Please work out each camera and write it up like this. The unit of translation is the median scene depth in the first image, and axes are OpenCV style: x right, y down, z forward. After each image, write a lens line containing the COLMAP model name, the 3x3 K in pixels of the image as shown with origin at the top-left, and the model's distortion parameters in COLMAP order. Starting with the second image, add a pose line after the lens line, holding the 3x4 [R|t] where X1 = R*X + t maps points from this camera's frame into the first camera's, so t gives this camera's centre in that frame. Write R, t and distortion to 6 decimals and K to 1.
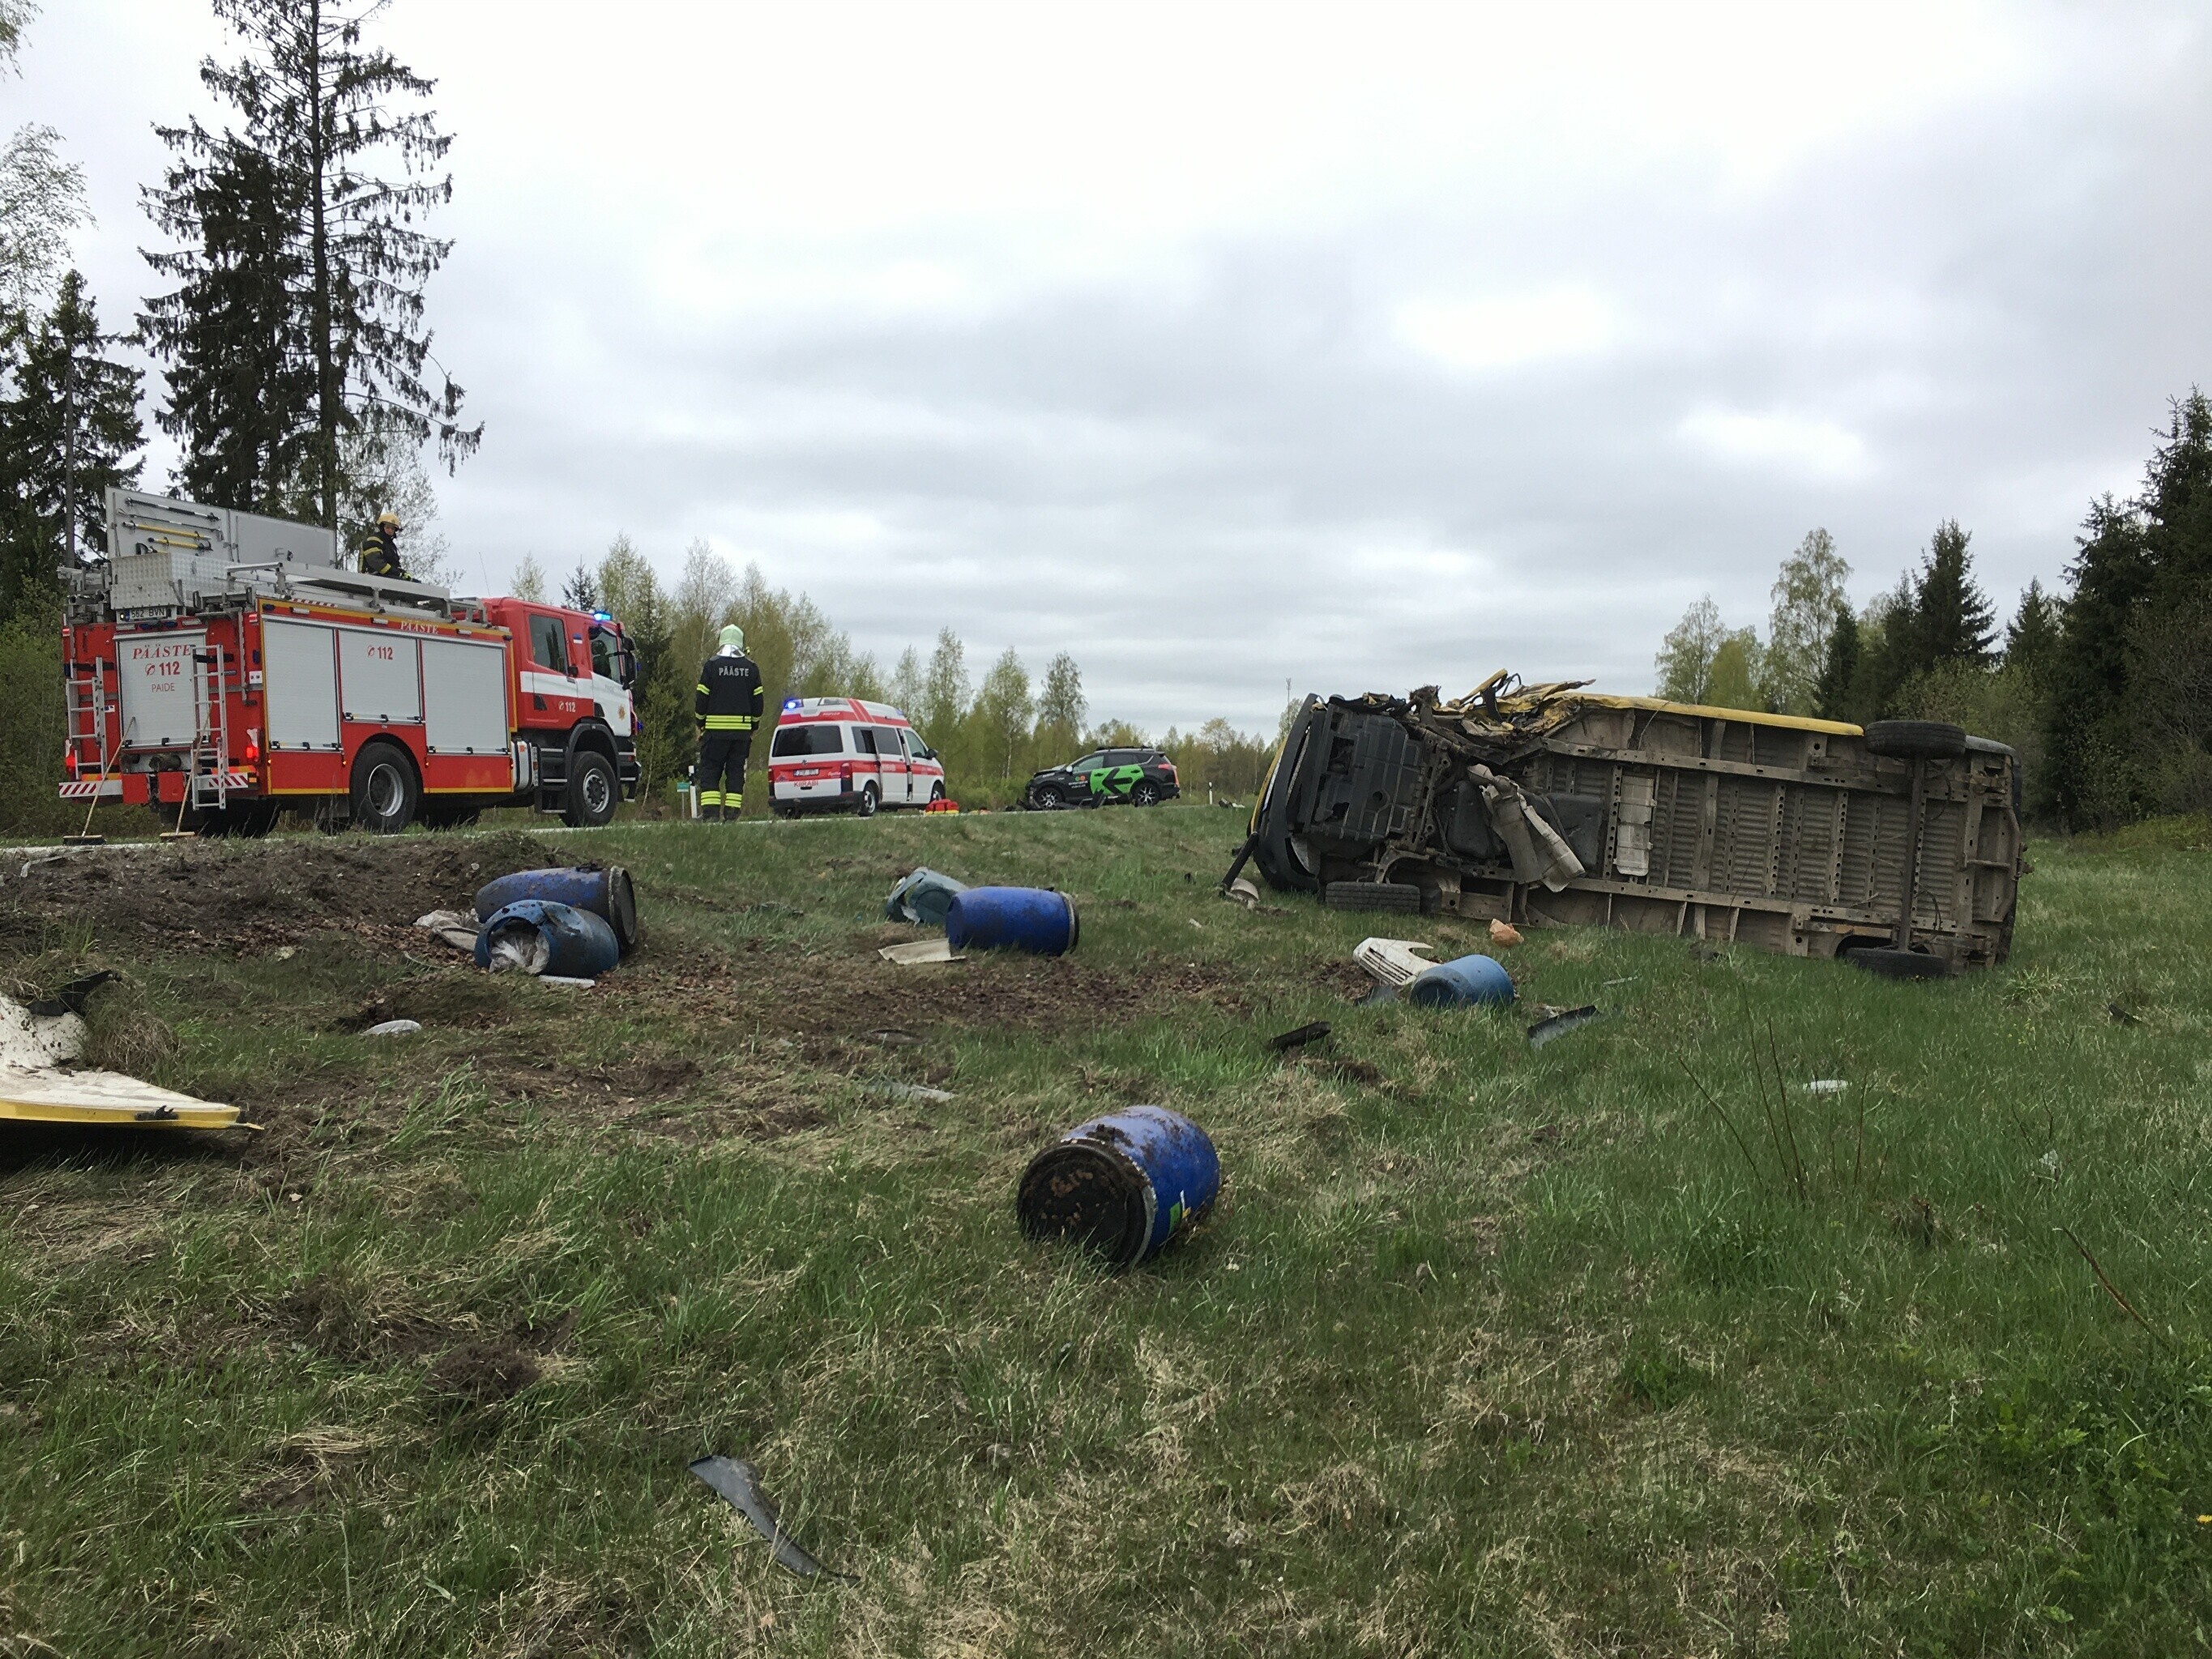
lens RADIAL K [[1871.0, 0, 1100.6], [0, 1871.0, 845.0], [0, 0, 1]] dist [0.074797, -0.083309]
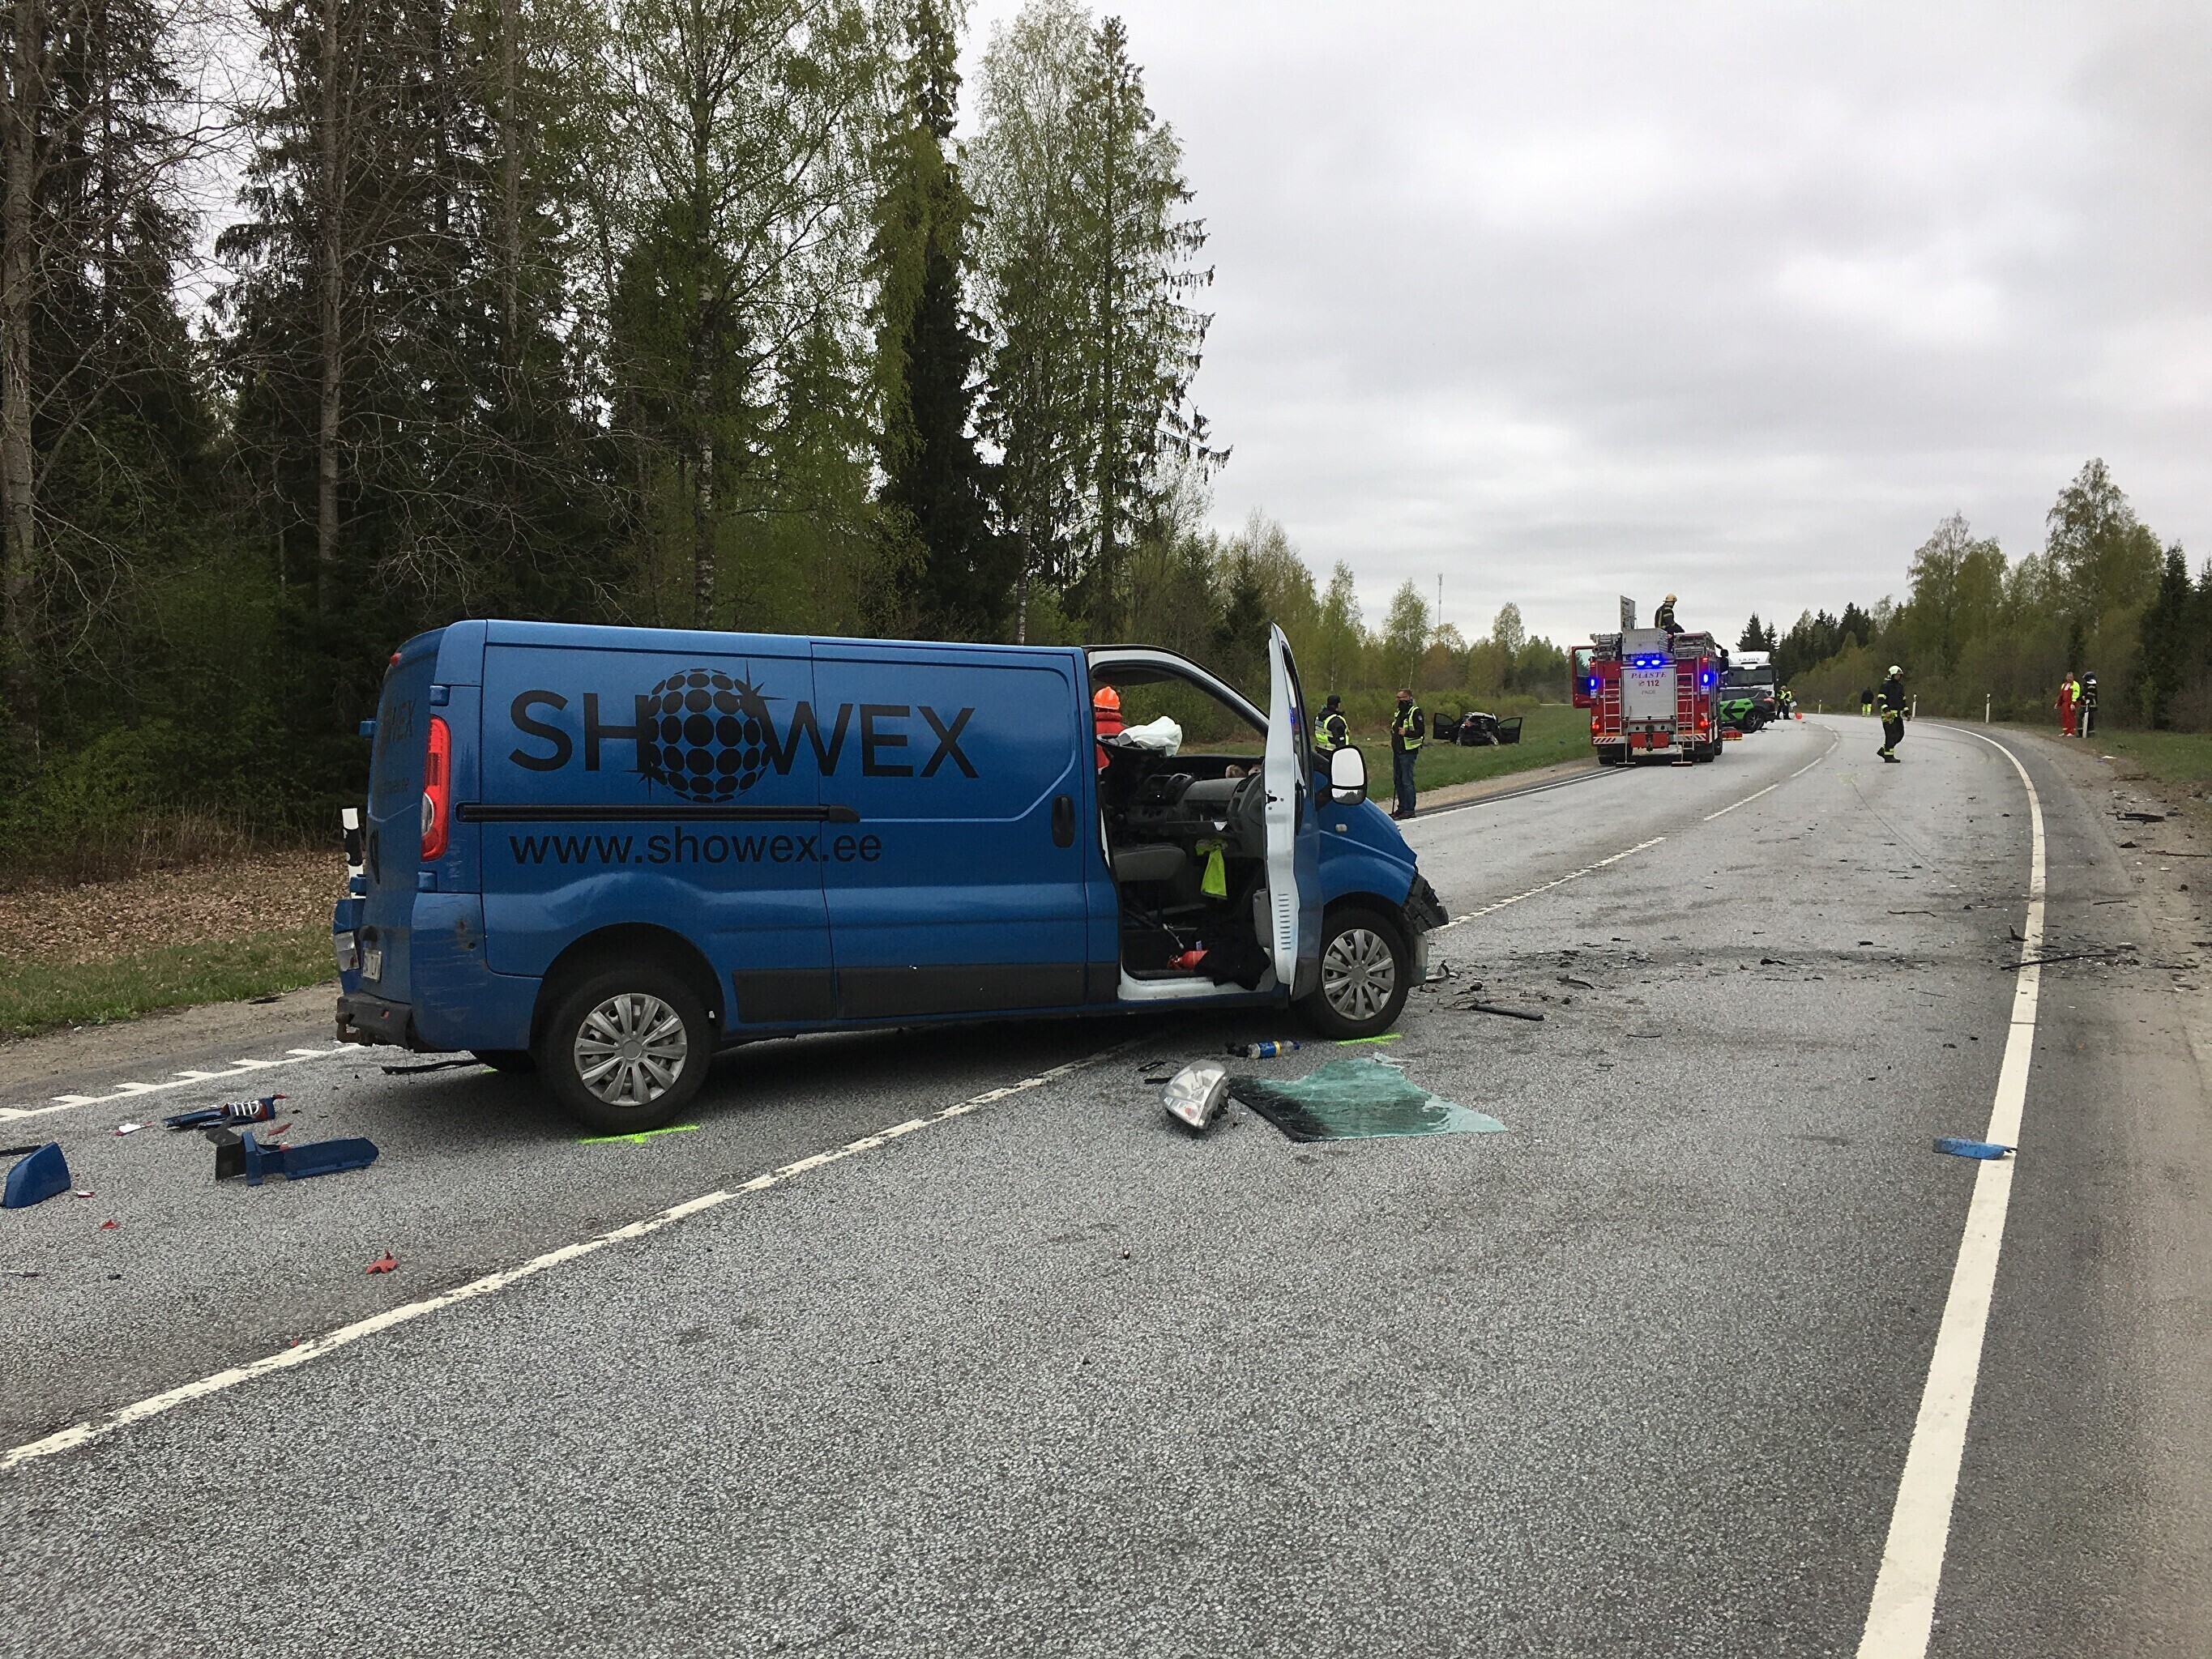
lens RADIAL K [[1871.0, 0, 1107.2], [0, 1871.0, 833.3], [0, 0, 1]] dist [0.074797, -0.083309]
pose [[0.998102, 0.008257, -0.061021, -0.339339], [-0.005151, 0.998691, 0.050883, -0.010486], [0.061361, -0.050473, 0.996839, -0.395298]]
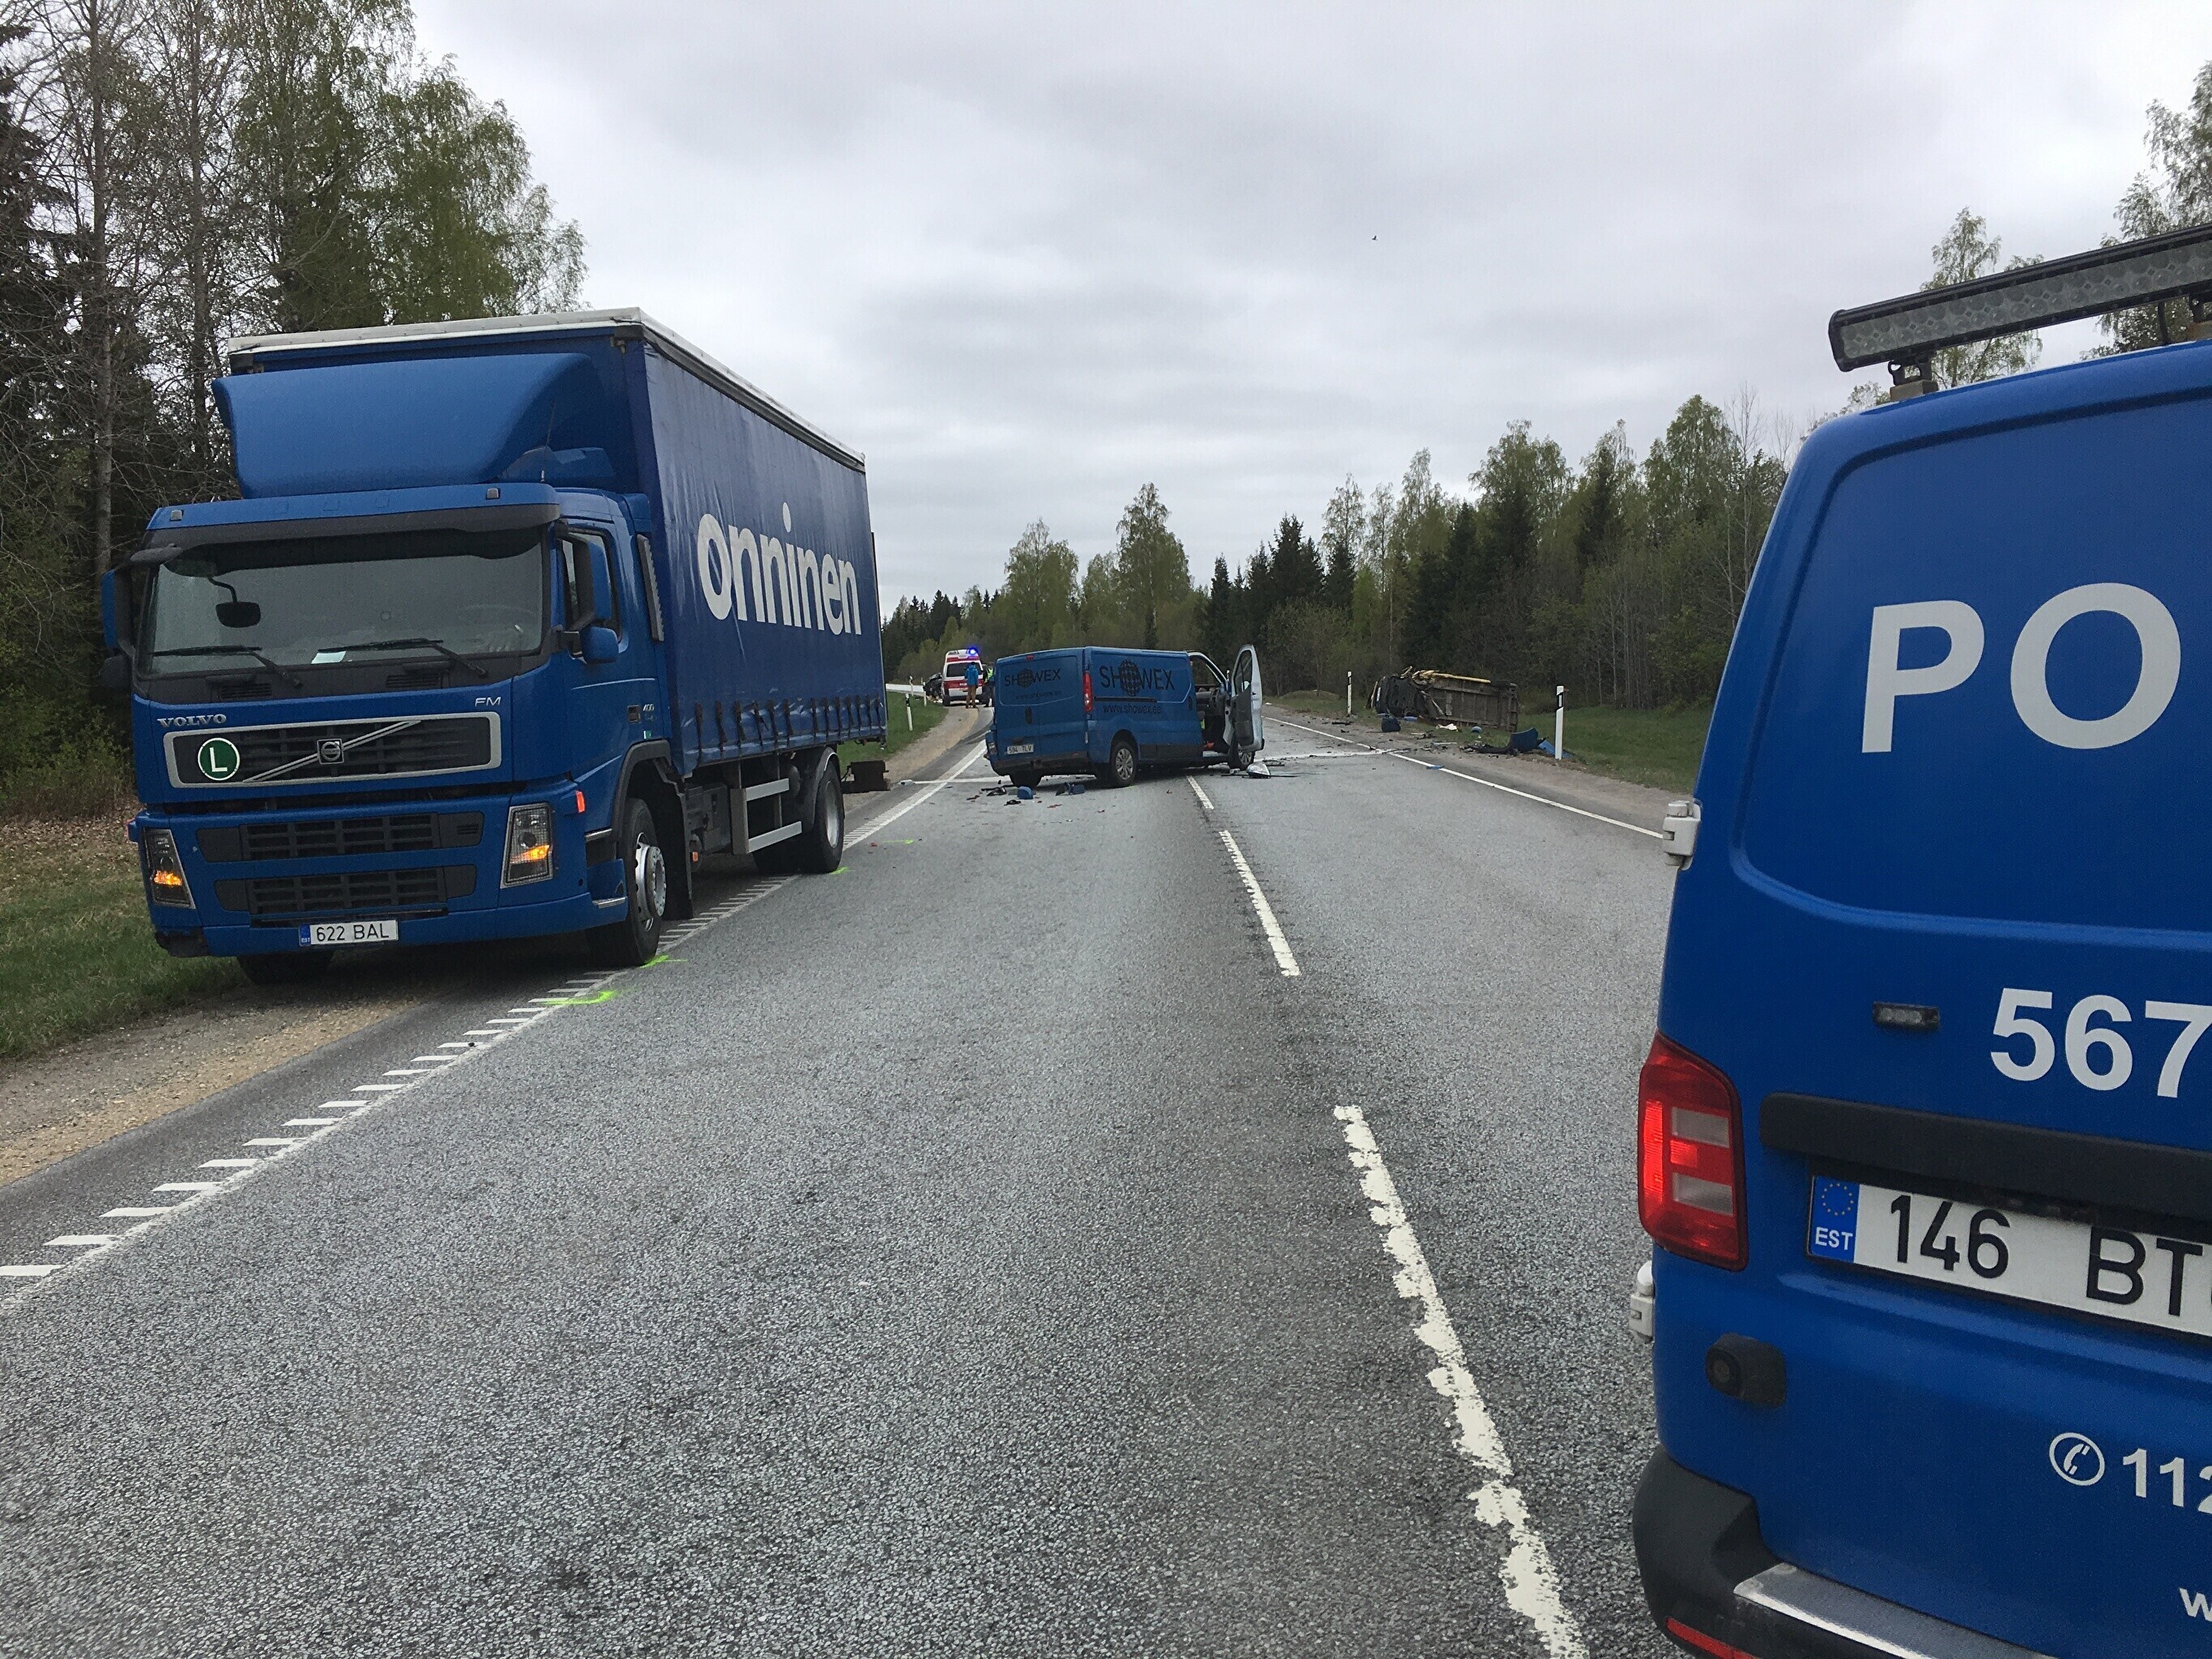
lens RADIAL K [[1871.0, 0, 1101.8], [0, 1871.0, 832.9], [0, 0, 1]] dist [0.074797, -0.083309]
pose [[0.916059, -0.042710, 0.398762, -0.581878], [0.018393, 0.997741, 0.064612, -0.002028], [-0.400621, -0.051854, 0.914775, -0.709815]]
